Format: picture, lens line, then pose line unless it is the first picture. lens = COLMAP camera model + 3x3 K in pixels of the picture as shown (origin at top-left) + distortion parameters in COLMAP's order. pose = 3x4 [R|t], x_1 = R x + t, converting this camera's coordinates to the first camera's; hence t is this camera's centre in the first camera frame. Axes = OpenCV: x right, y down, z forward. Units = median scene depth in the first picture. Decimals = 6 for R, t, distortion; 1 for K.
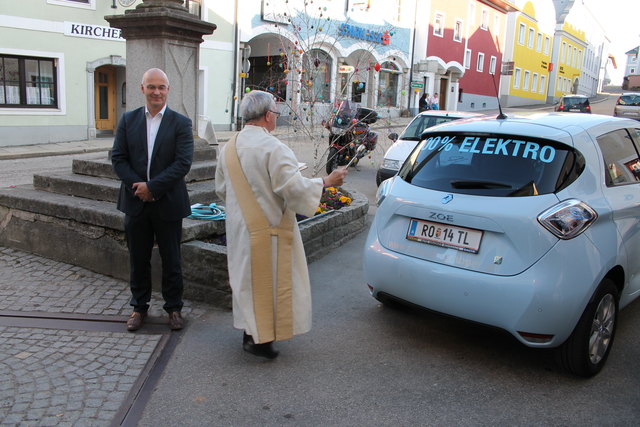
lens RADIAL K [[535.4, 0, 317.9], [0, 535.4, 211.3], [0, 0, 1]] dist [-0.150526, 0.123906]
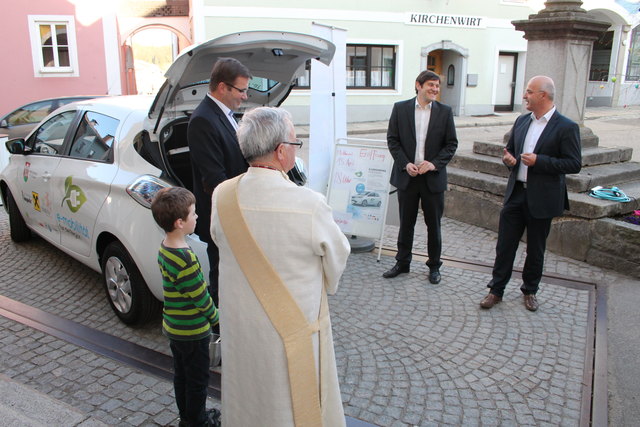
lens RADIAL K [[535.4, 0, 317.4], [0, 535.4, 210.3], [0, 0, 1]] dist [-0.150526, 0.123906]
pose [[0.869699, 0.087238, -0.485813, -0.192216], [-0.065812, 0.995964, 0.061030, 0.008803], [0.489176, -0.021106, 0.871930, -0.262988]]
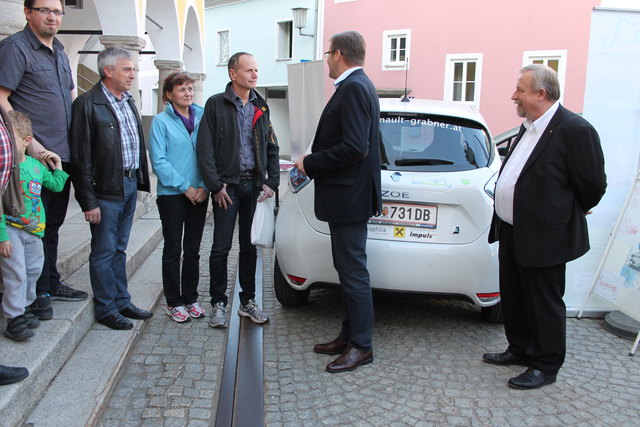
lens RADIAL K [[573.0, 0, 318.0], [0, 573.0, 211.9], [0, 0, 1]] dist [-0.120564, 0.061936]
pose [[0.070967, 0.125515, -0.989550, 0.045325], [-0.220901, 0.969396, 0.107117, 0.000143], [0.972711, 0.210991, 0.096521, 0.176027]]
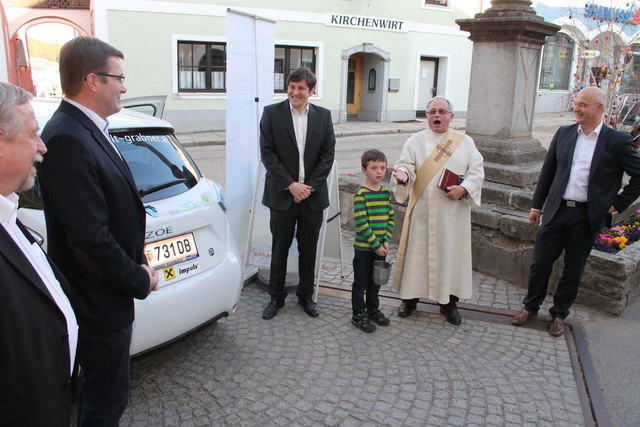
lens RADIAL K [[535.4, 0, 316.9], [0, 535.4, 211.0], [0, 0, 1]] dist [-0.150526, 0.123906]
pose [[0.936121, 0.073160, -0.343985, -0.293368], [-0.060839, 0.997064, 0.046492, -0.022431], [0.346377, -0.022595, 0.937823, -0.106258]]
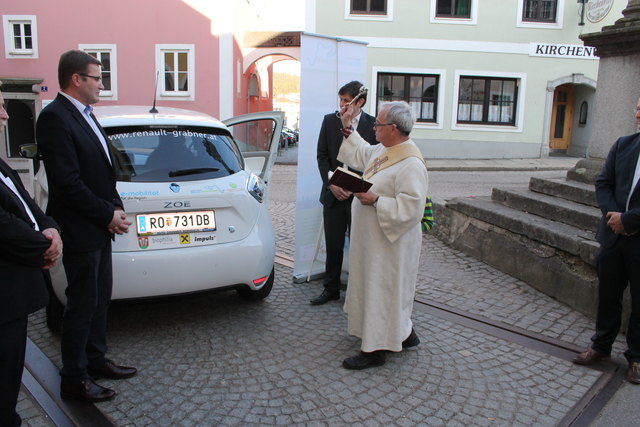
lens RADIAL K [[535.4, 0, 318.3], [0, 535.4, 211.5], [0, 0, 1]] dist [-0.150526, 0.123906]
pose [[0.692690, 0.115000, -0.712008, -0.020739], [-0.138488, 0.990044, 0.025176, -0.000450], [0.707814, 0.081165, 0.701720, -0.014565]]
